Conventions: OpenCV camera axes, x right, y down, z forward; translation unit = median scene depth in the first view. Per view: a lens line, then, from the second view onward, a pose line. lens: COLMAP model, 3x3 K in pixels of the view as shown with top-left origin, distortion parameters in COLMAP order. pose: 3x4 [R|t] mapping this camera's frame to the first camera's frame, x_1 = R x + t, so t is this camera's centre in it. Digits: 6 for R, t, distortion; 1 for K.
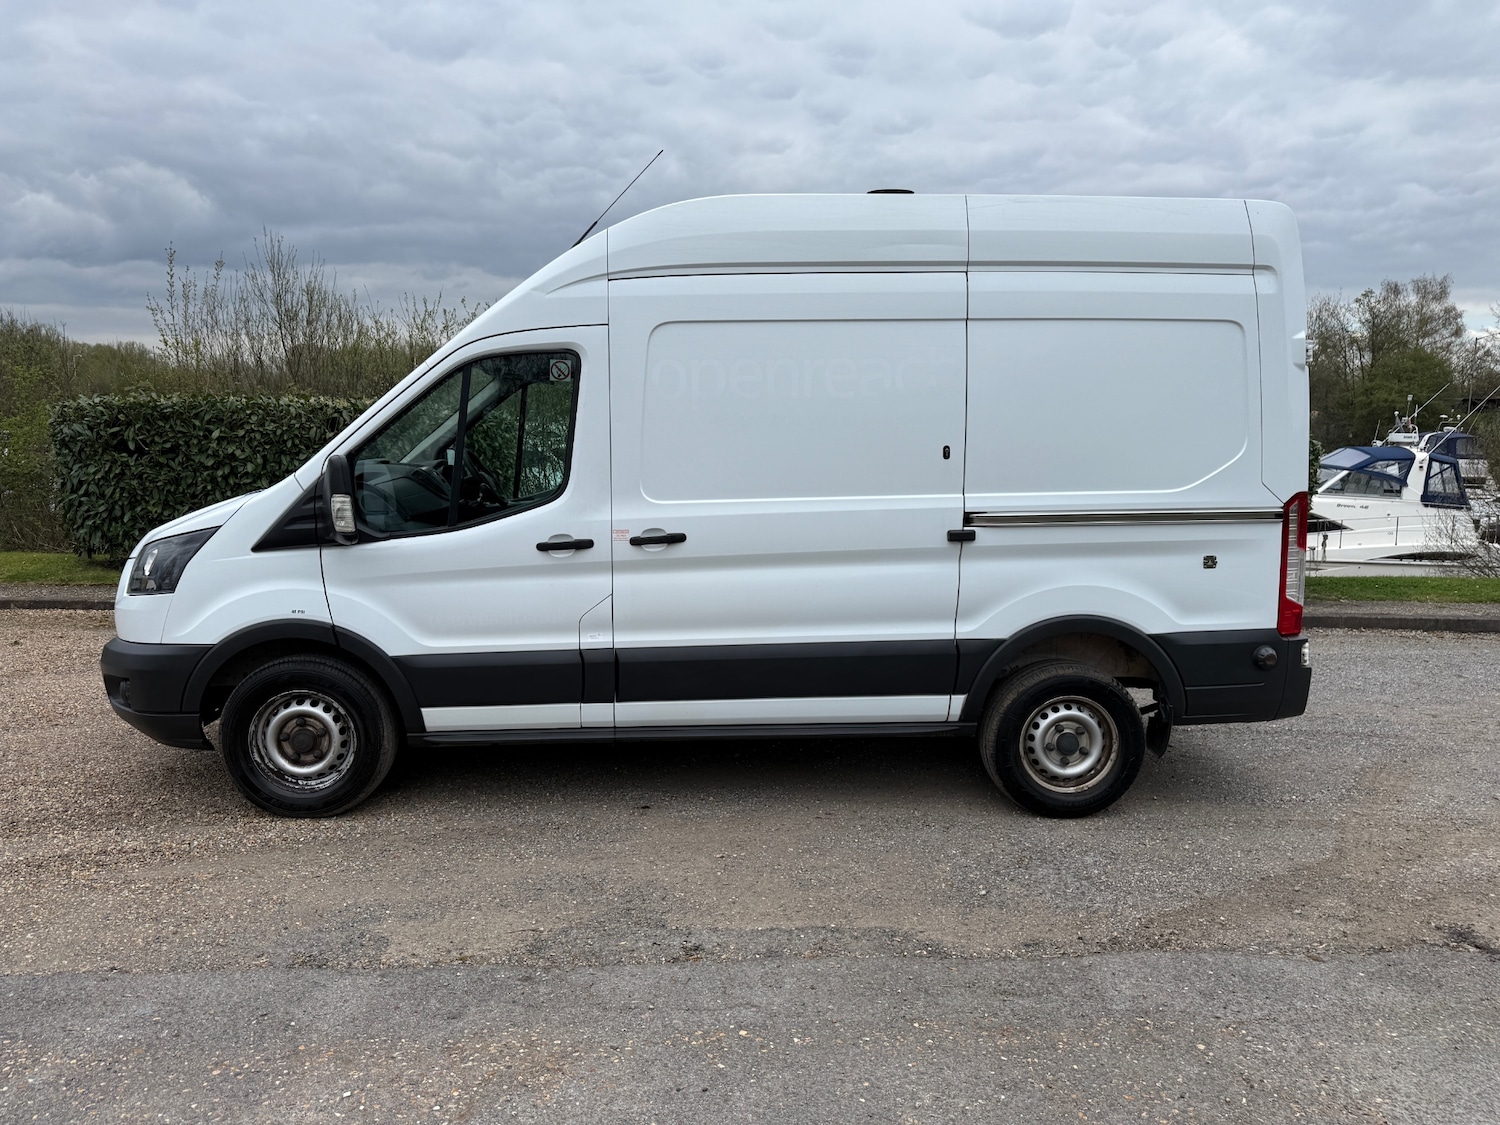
lens RADIAL K [[1066.0, 0, 746.0], [0, 1066.0, 568.3], [0, 0, 1]] dist [0.029283, -0.032986]
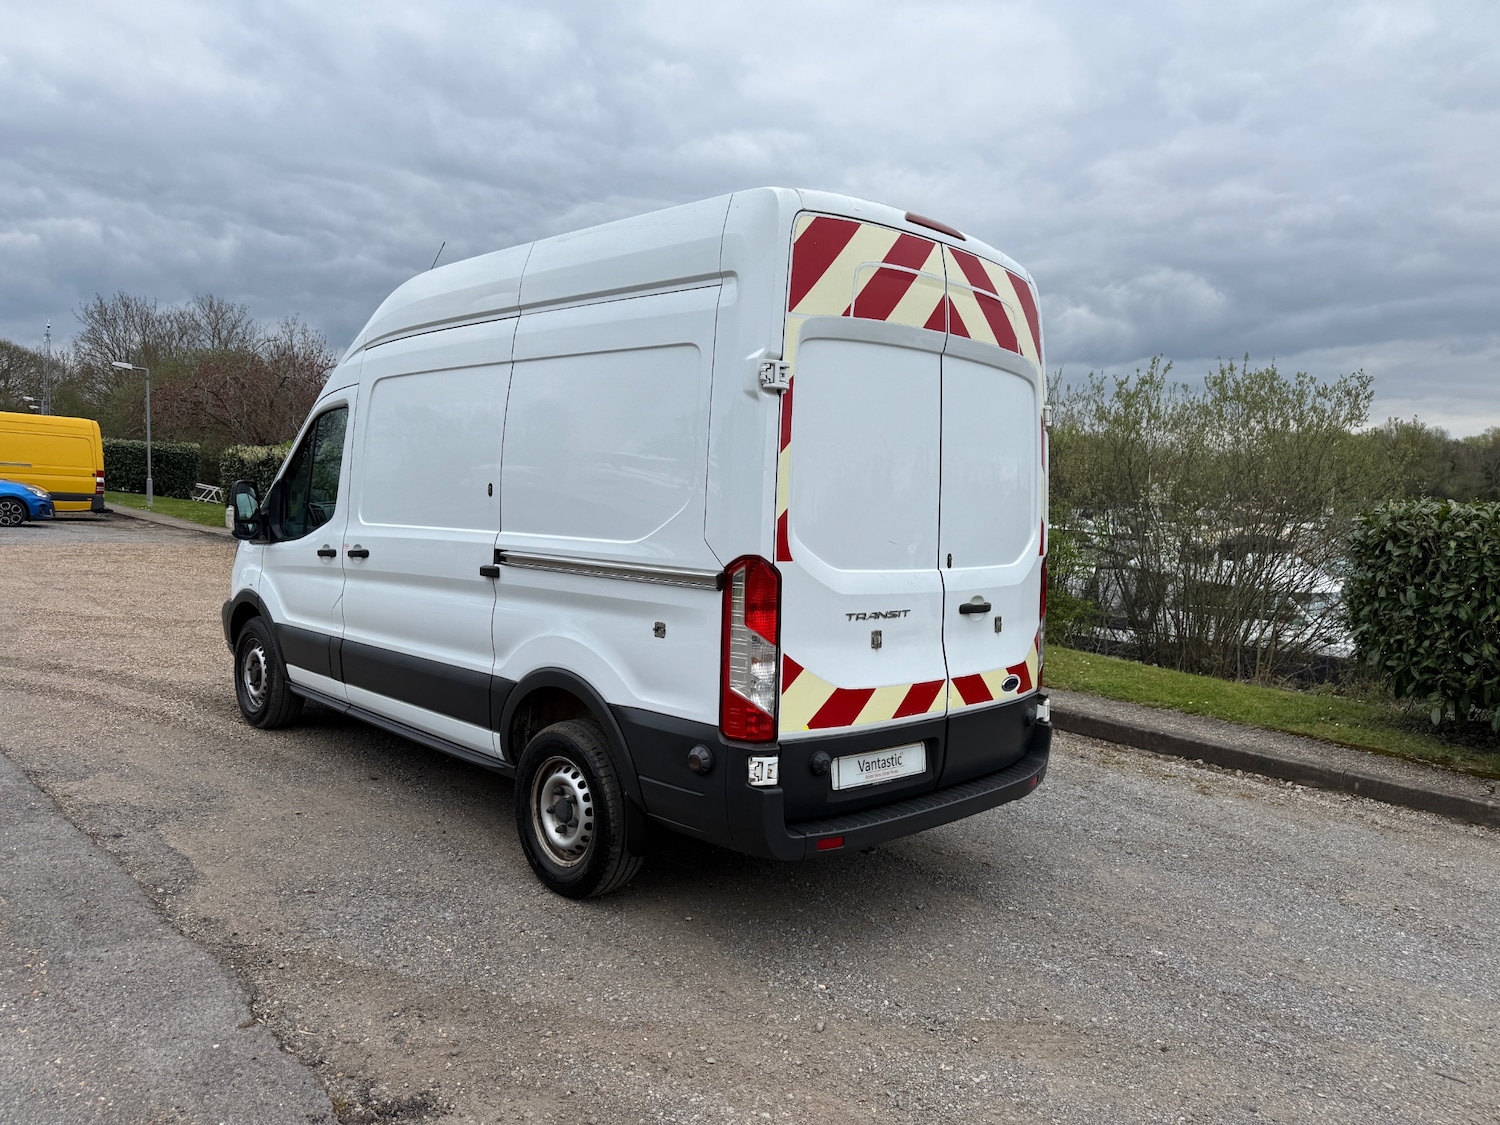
lens RADIAL K [[1056.8, 0, 743.0], [0, 1056.8, 573.3], [0, 0, 1]] dist [0.090555, -0.137561]
pose [[0.649827, 0.080256, -0.755833, 1.123439], [-0.136707, 0.990535, -0.012356, -0.049294], [0.747687, 0.111357, 0.654648, 0.513732]]
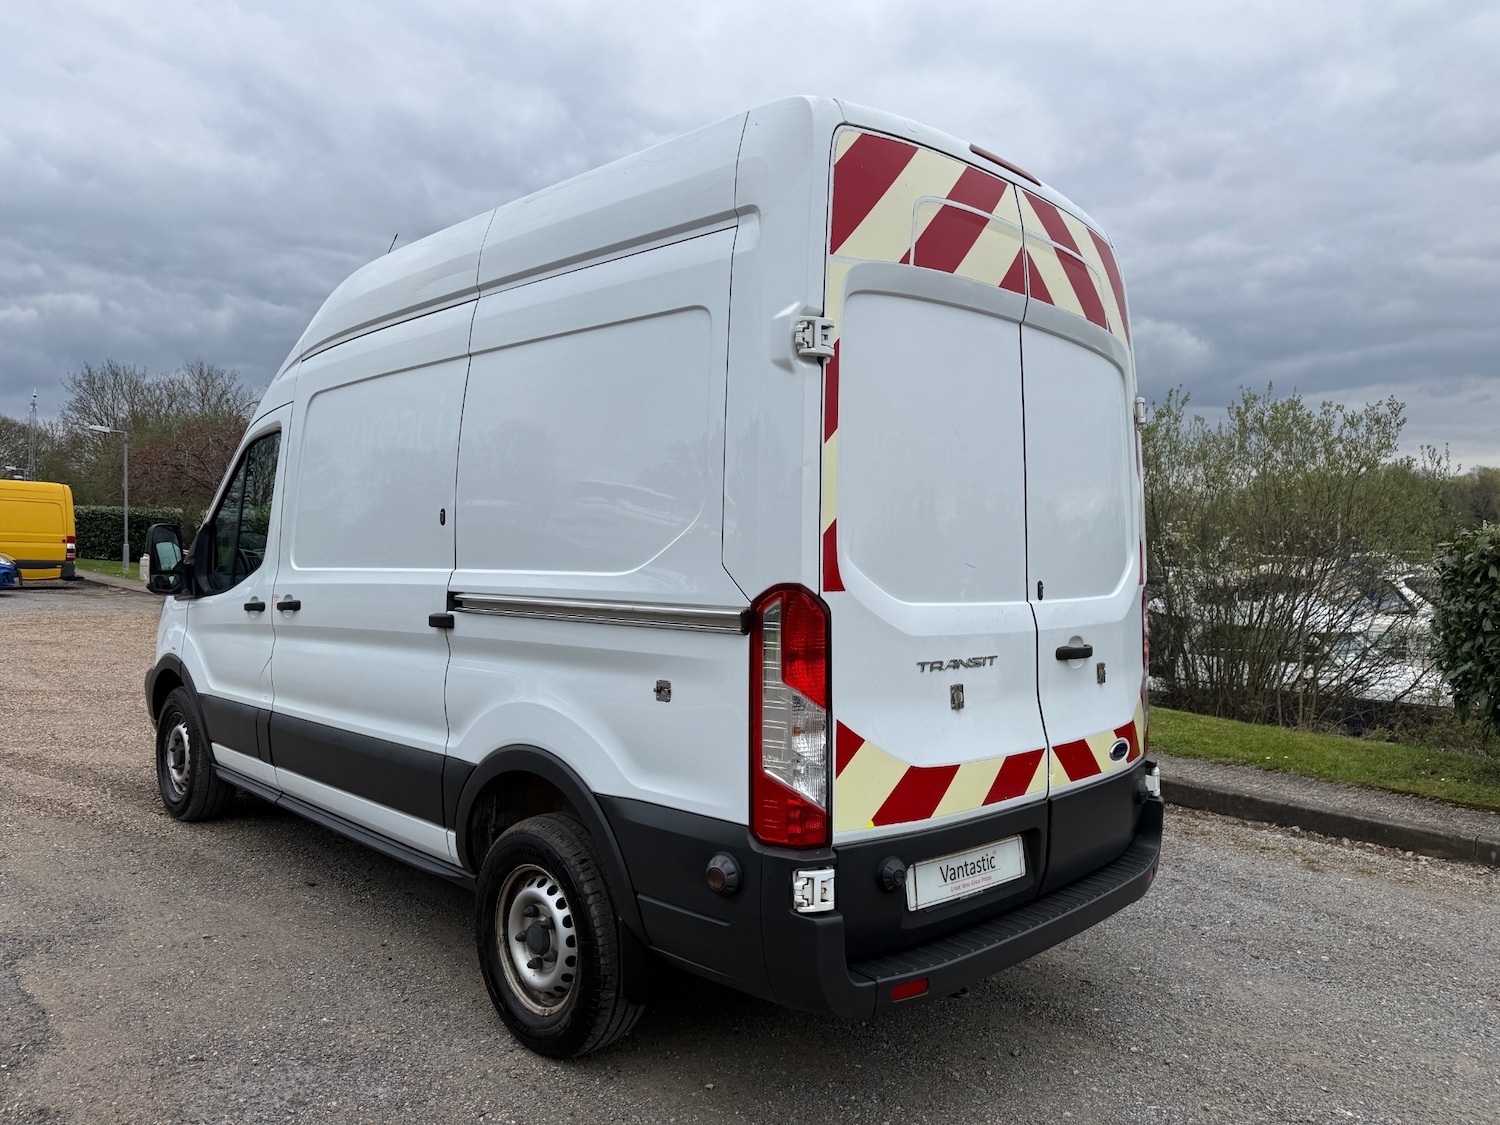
lens RADIAL K [[1068.8, 0, 755.8], [0, 1068.8, 552.7], [0, 0, 1]] dist [0.025037, -0.032239]
pose [[0.661355, 0.010908, -0.749994, 0.949514], [-0.112110, 0.990100, -0.084460, -0.039709], [0.741647, 0.139940, 0.656030, 0.640816]]
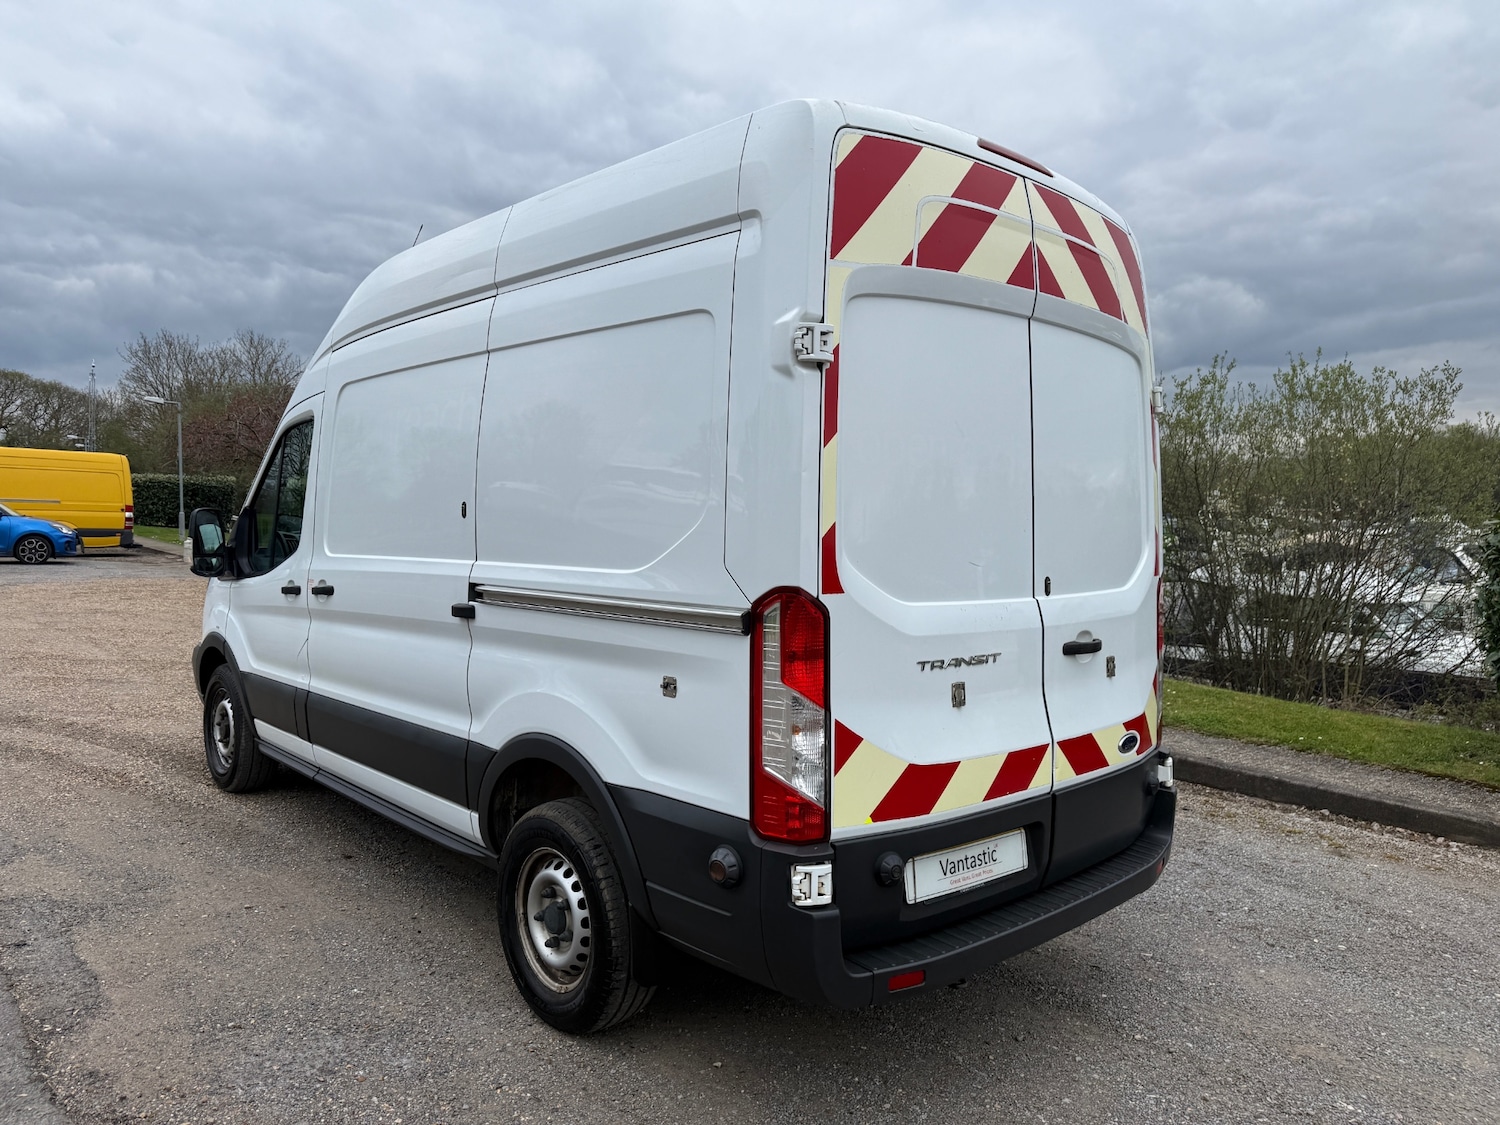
lens RADIAL K [[1067.4, 0, 743.1], [0, 1067.4, 552.9], [0, 0, 1]] dist [0.032913, -0.042770]
pose [[0.622609, 0.036714, -0.781671, 0.972446], [-0.115410, 0.992284, -0.045319, -0.062342], [0.773976, 0.118429, 0.622042, 0.647145]]
